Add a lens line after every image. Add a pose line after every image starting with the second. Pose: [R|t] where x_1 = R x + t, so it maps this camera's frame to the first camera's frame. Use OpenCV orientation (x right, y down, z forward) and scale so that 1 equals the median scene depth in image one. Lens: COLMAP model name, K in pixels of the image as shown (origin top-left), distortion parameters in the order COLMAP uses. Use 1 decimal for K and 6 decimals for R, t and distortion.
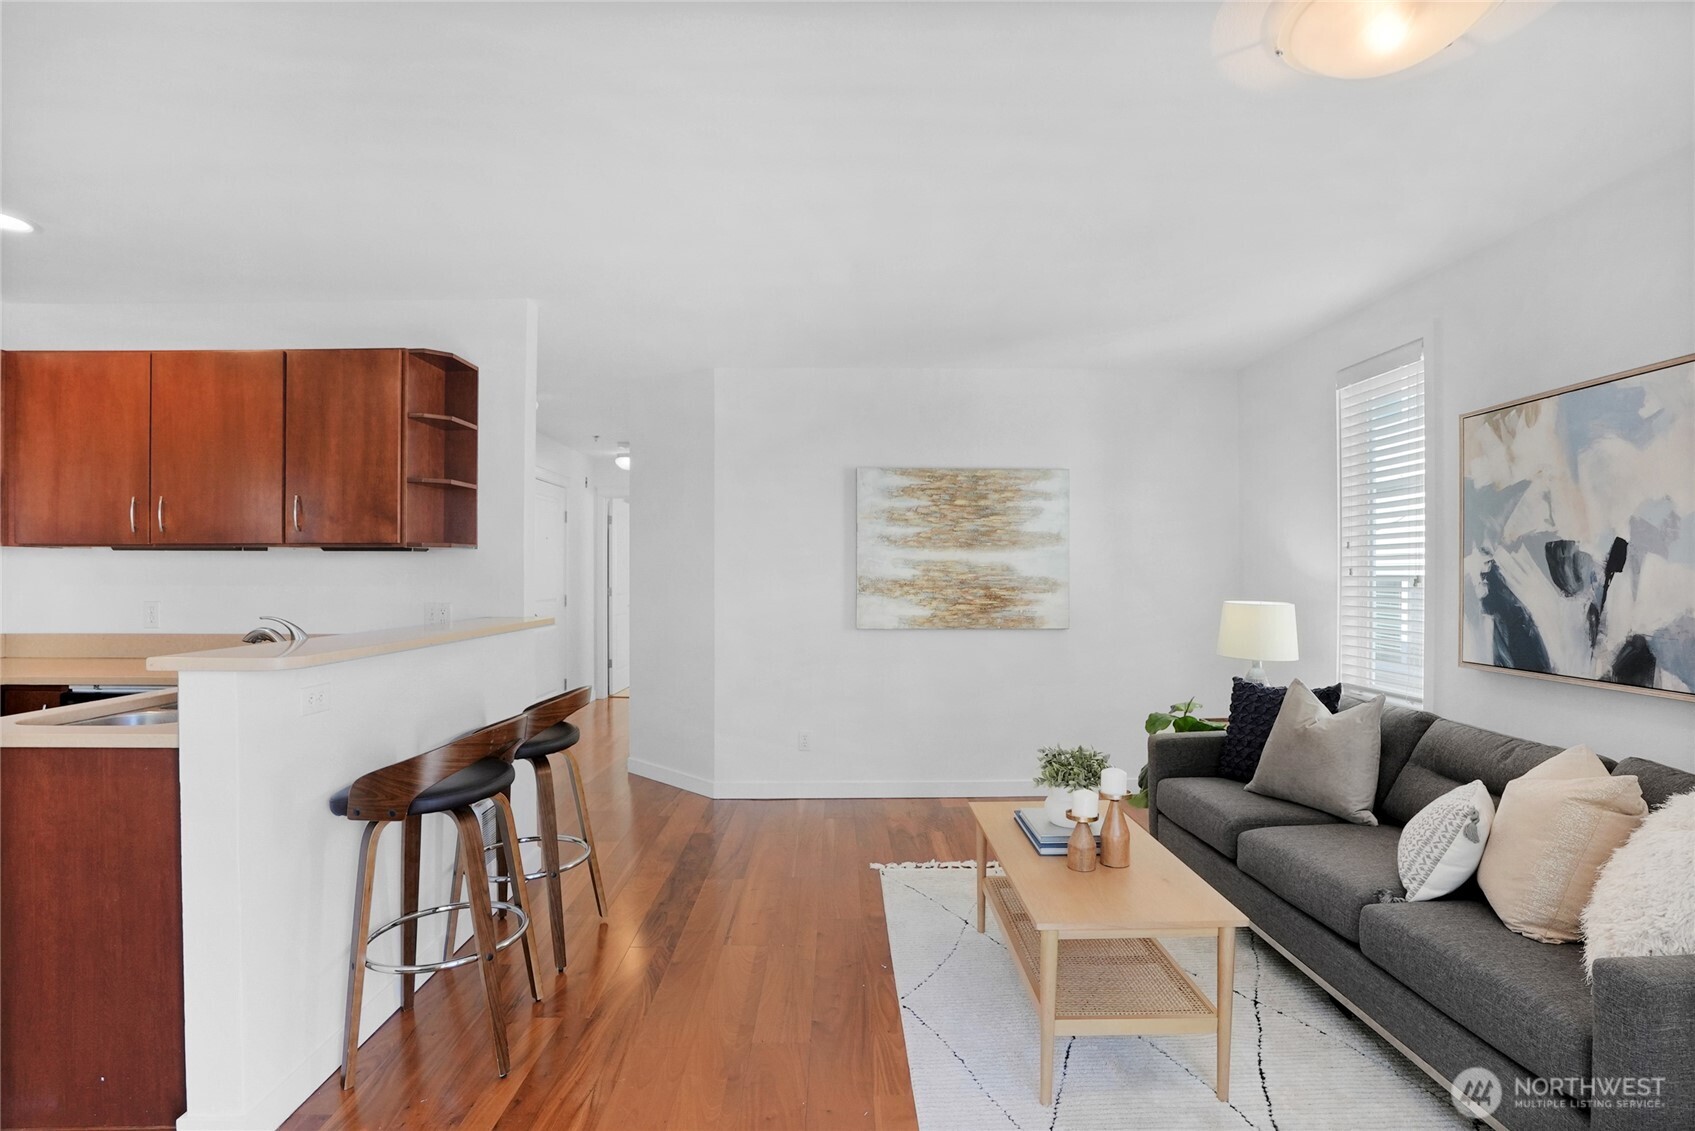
lens RADIAL K [[816.3, 0, 849.1], [0, 816.3, 570.4], [0, 0, 1]] dist [-0.061420, 0.023673]
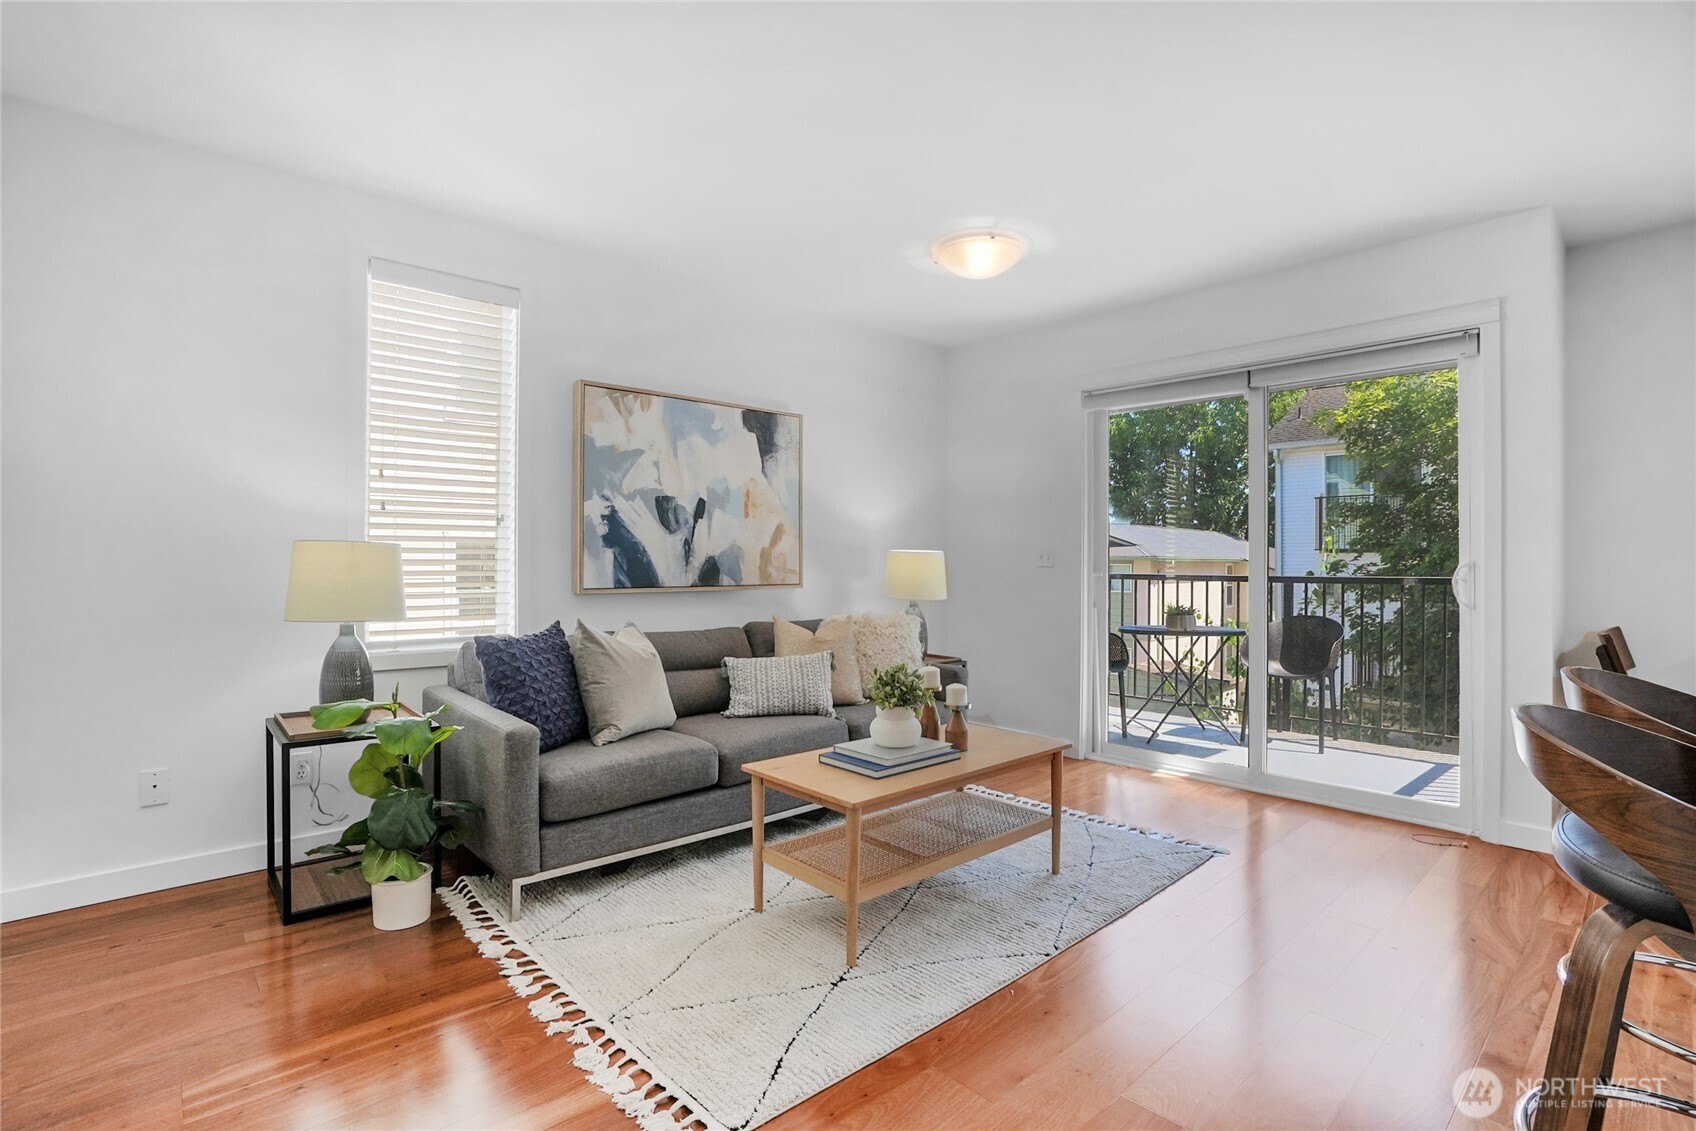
lens RADIAL K [[816.8, 0, 861.3], [0, 816.8, 562.8], [0, 0, 1]] dist [-0.061420, 0.023673]
pose [[-0.678670, -0.009562, 0.734381, -0.399547], [-0.009940, 0.999943, 0.003834, 0.066964], [-0.734376, -0.004697, -0.678726, 1.512942]]
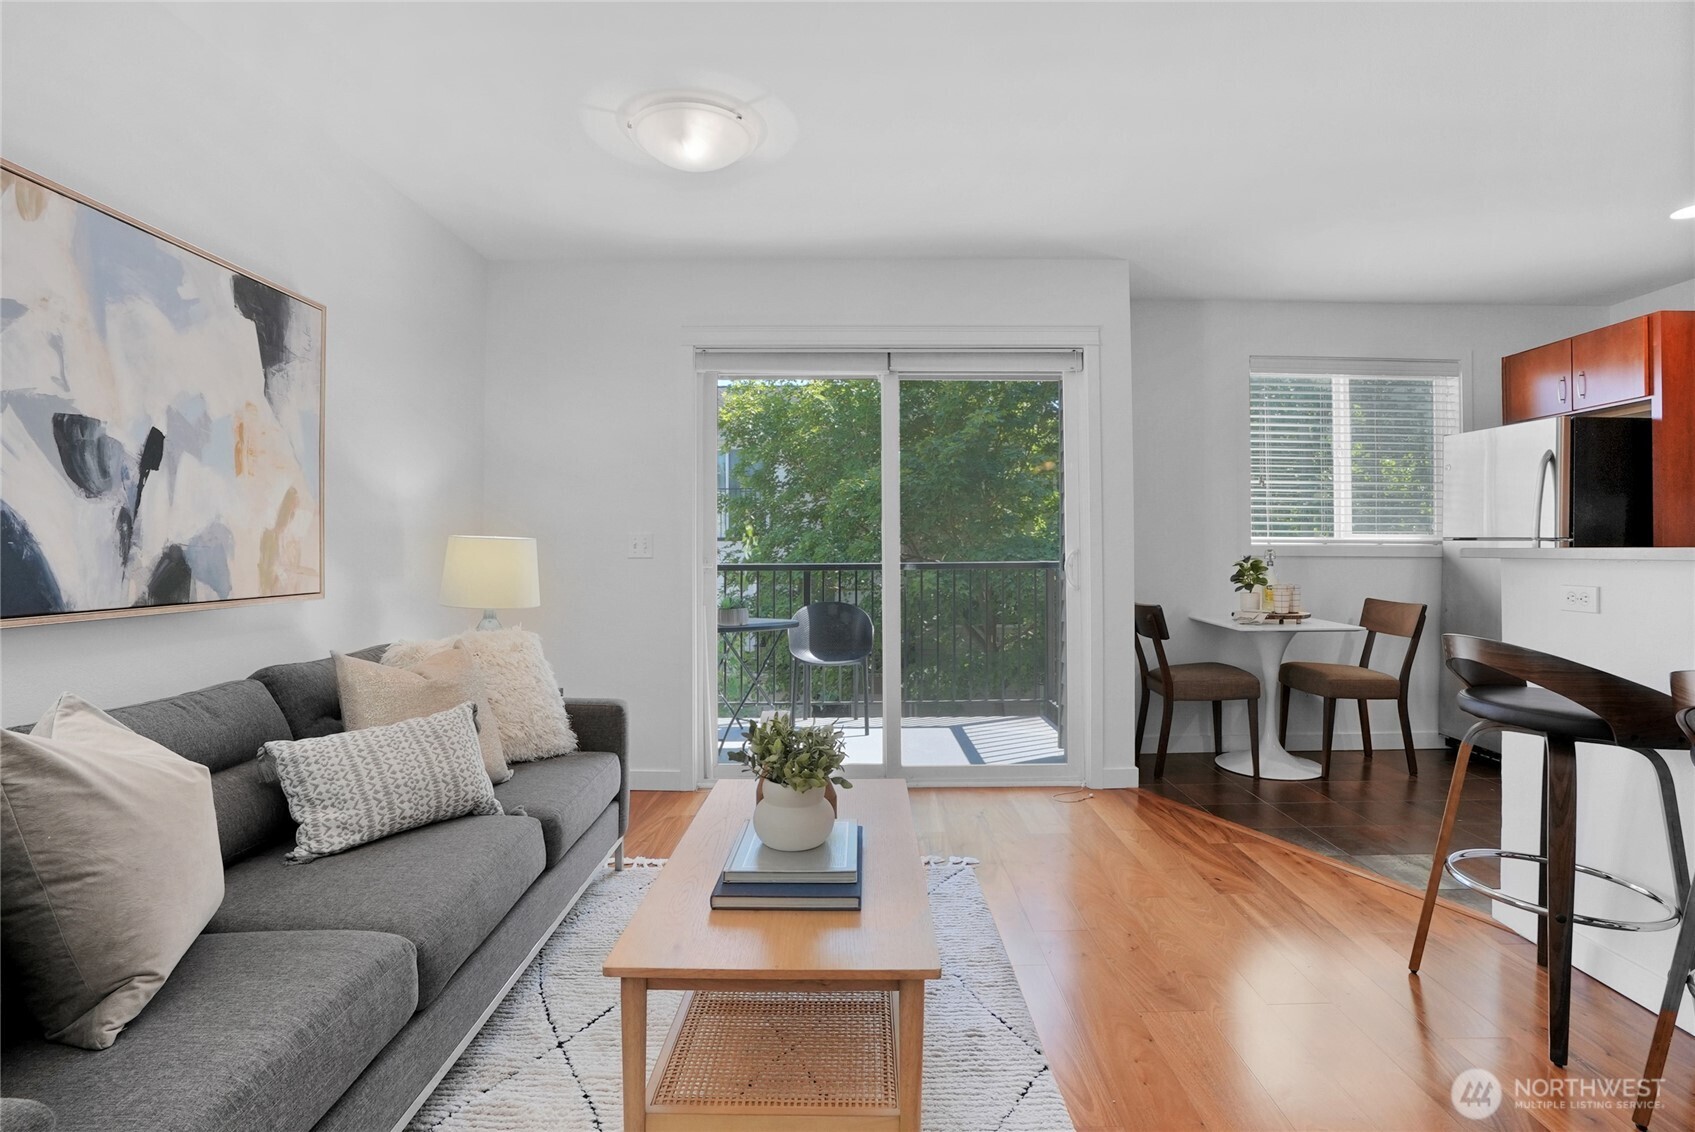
lens RADIAL K [[816.3, 0, 861.3], [0, 816.3, 538.2], [0, 0, 1]] dist [-0.061420, 0.023673]
pose [[-0.999991, 0.001245, 0.004167, 0.188065], [0.001164, 0.999813, -0.019283, 0.071304], [-0.004190, -0.019278, -0.999805, 1.438687]]
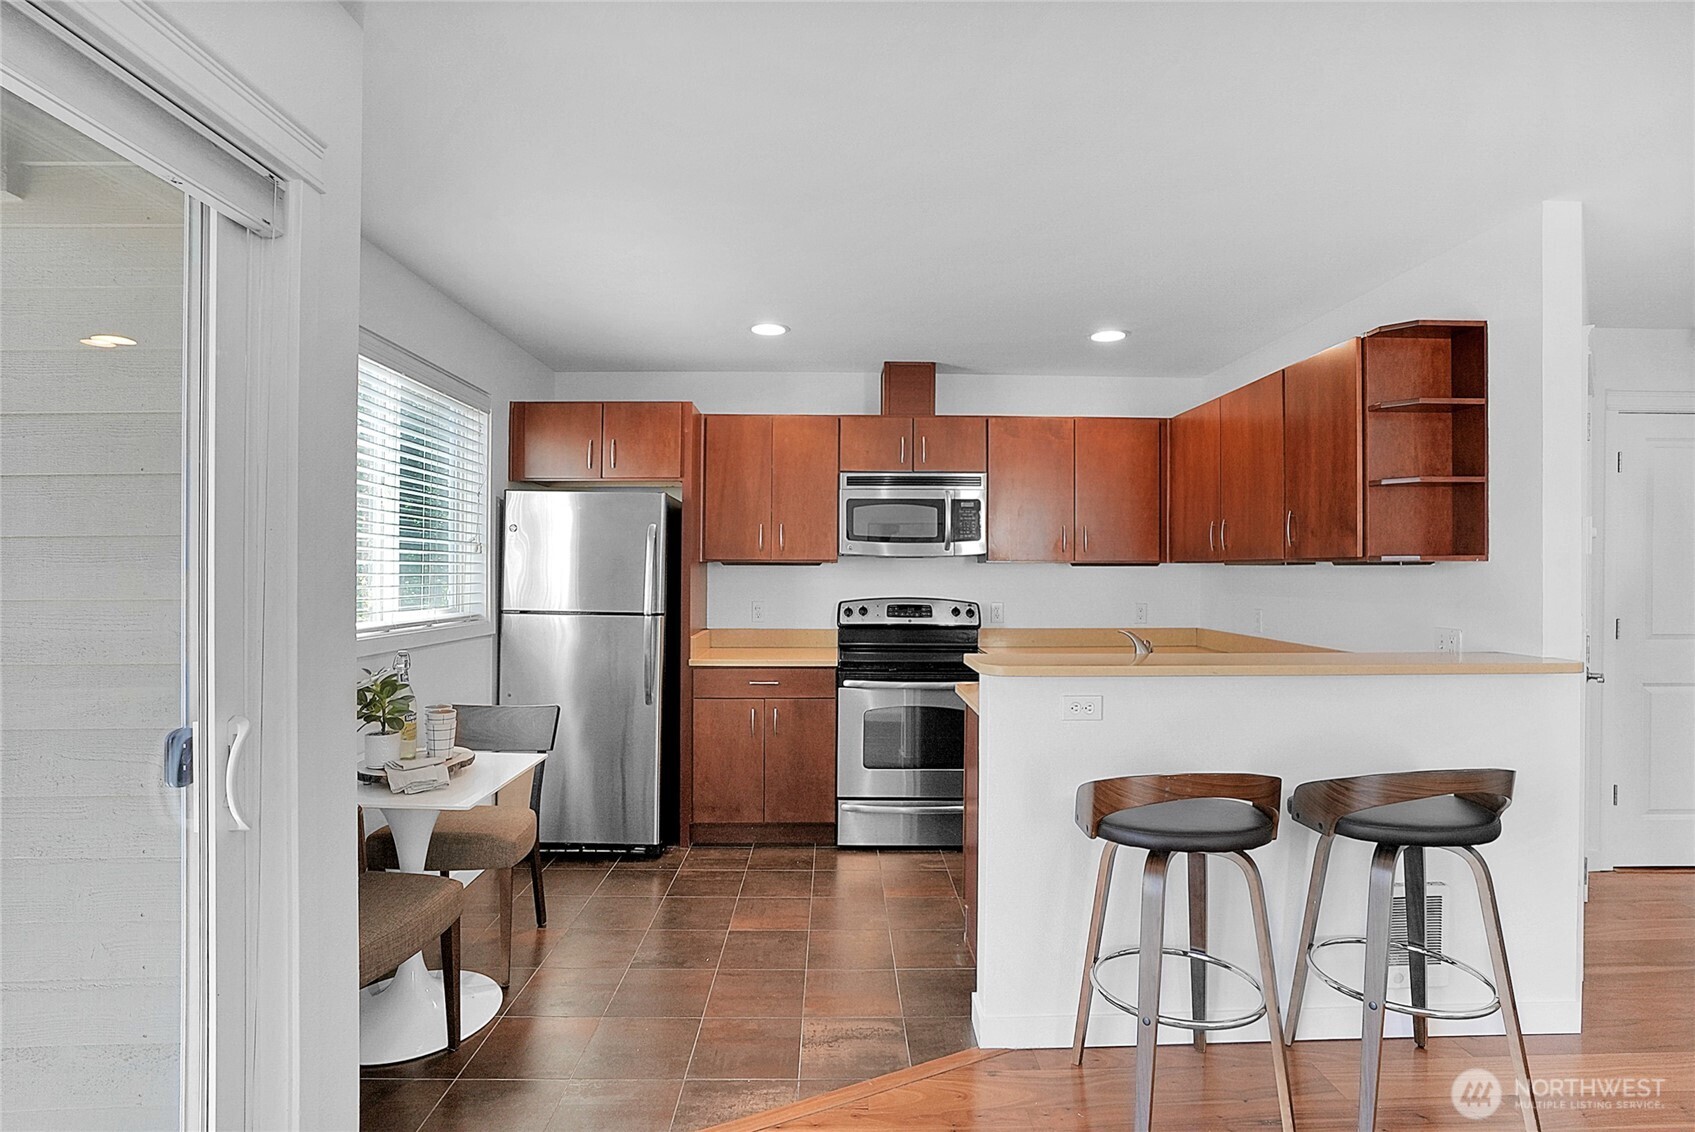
lens RADIAL K [[816.3, 0, 857.7], [0, 816.3, 568.4], [0, 0, 1]] dist [-0.061420, 0.023673]
pose [[0.026706, -0.001666, -0.999642, 0.320506], [0.001334, 0.999998, -0.001631, -0.022583], [0.999642, -0.001290, 0.026708, 0.460445]]
